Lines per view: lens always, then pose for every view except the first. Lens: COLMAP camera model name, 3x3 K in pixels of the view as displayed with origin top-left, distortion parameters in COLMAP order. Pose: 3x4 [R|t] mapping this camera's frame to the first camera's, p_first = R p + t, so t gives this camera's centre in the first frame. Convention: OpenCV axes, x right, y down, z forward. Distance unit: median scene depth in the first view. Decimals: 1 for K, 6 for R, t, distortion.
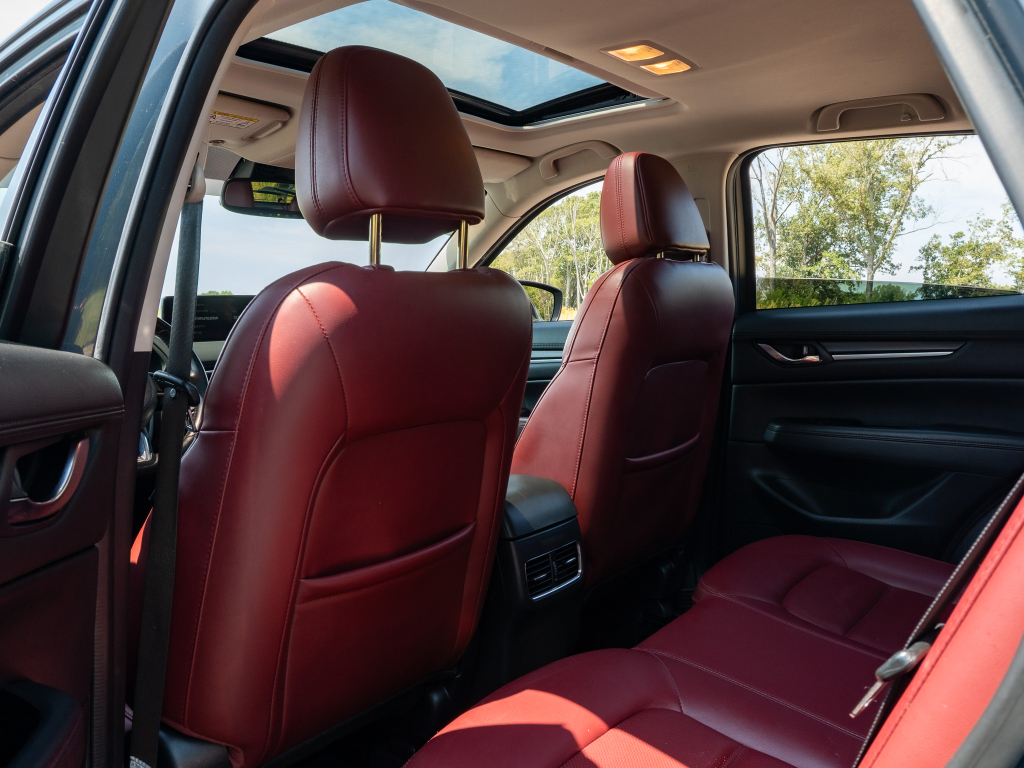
lens RADIAL K [[829.9, 0, 536.0], [0, 829.9, 383.4], [0, 0, 1]] dist [-0.014565, -0.006536]
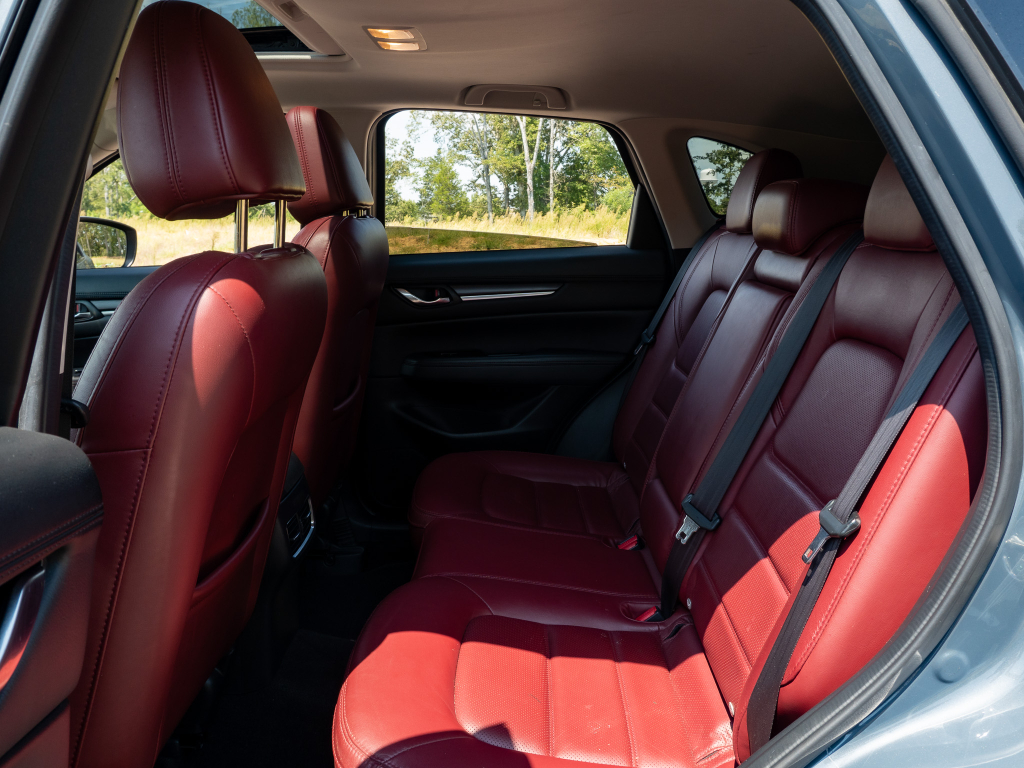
lens RADIAL K [[829.9, 0, 536.0], [0, 829.9, 383.4], [0, 0, 1]] dist [-0.014565, -0.006536]
pose [[0.775706, -0.111542, 0.621159, -0.309666], [0.042816, 0.991291, 0.124537, -0.056329], [-0.629641, -0.070008, 0.773726, 0.024417]]
